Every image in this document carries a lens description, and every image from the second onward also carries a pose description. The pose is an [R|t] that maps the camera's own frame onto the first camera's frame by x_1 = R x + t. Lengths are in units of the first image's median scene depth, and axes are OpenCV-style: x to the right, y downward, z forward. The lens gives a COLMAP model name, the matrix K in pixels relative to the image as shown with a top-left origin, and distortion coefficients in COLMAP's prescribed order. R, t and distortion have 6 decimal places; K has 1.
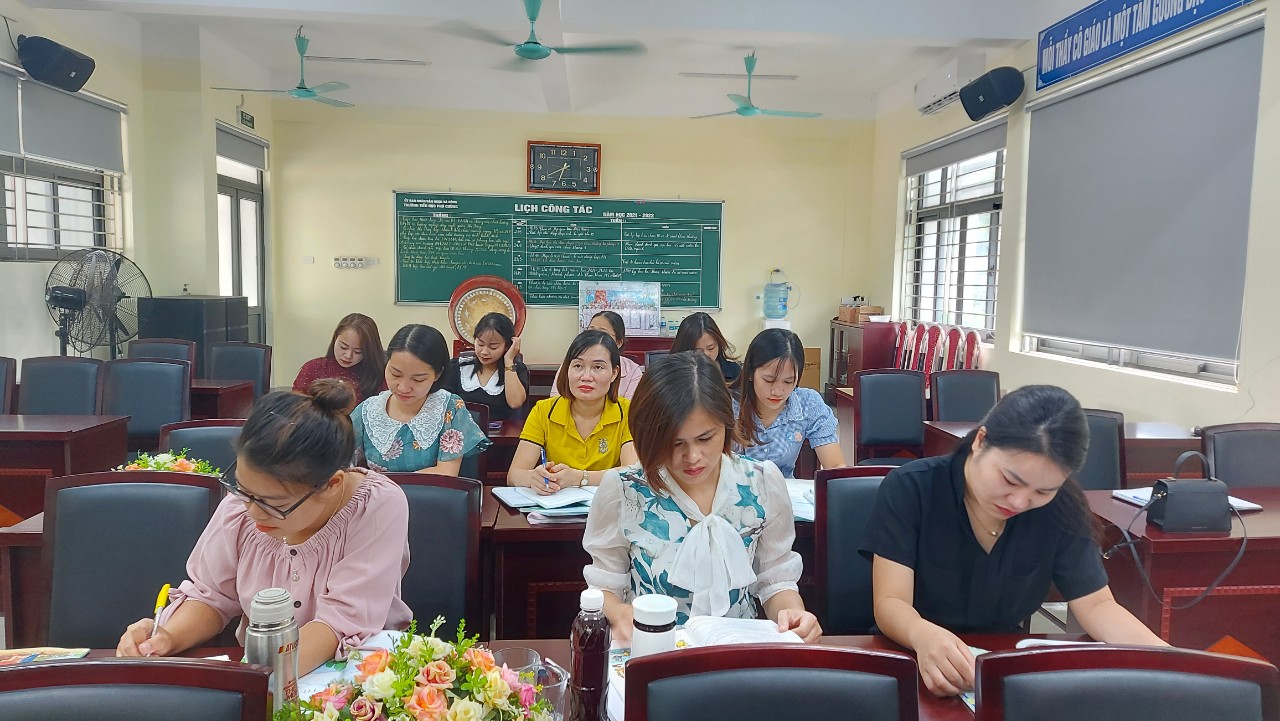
lens RADIAL K [[939.8, 0, 634.0], [0, 939.8, 354.7], [0, 0, 1]] dist [0.088330, -0.087306]
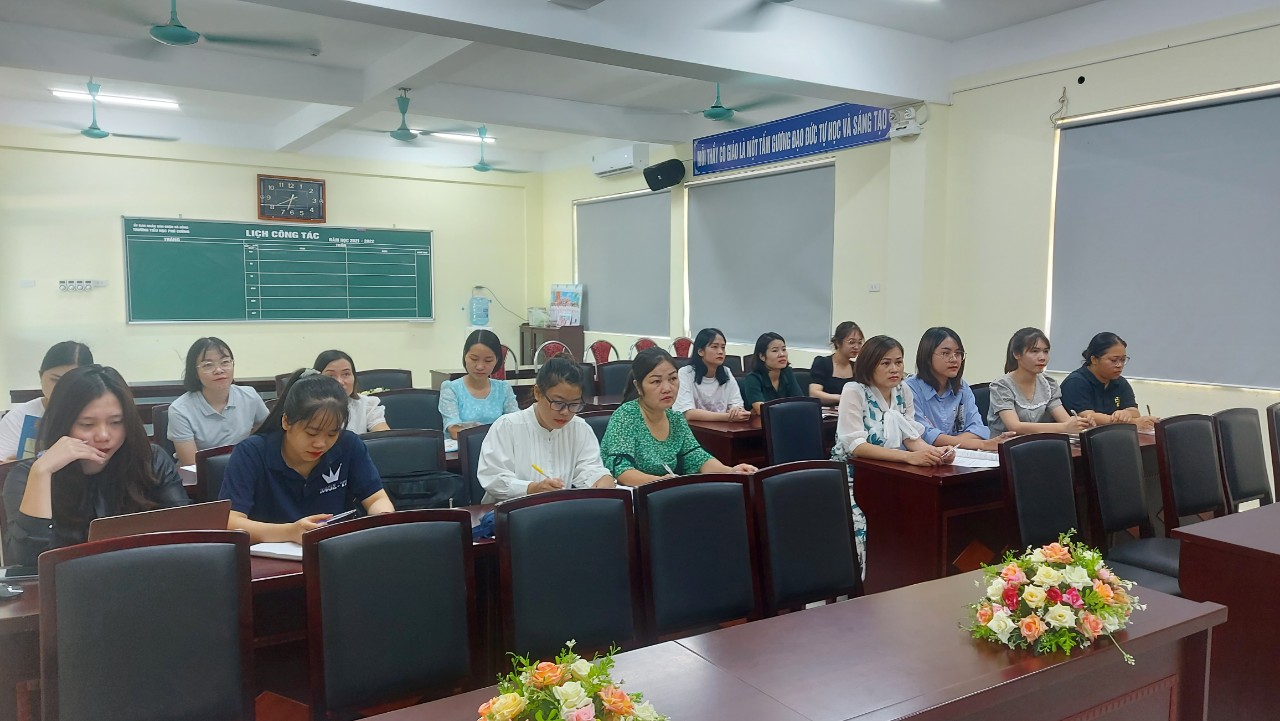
lens RADIAL K [[939.8, 0, 643.9], [0, 939.8, 351.6], [0, 0, 1]] dist [0.088330, -0.087306]
pose [[0.857149, -0.052143, 0.512422, -0.307630], [0.052965, 0.998512, 0.013011, -0.007160], [-0.512337, 0.015988, 0.858635, -0.194812]]
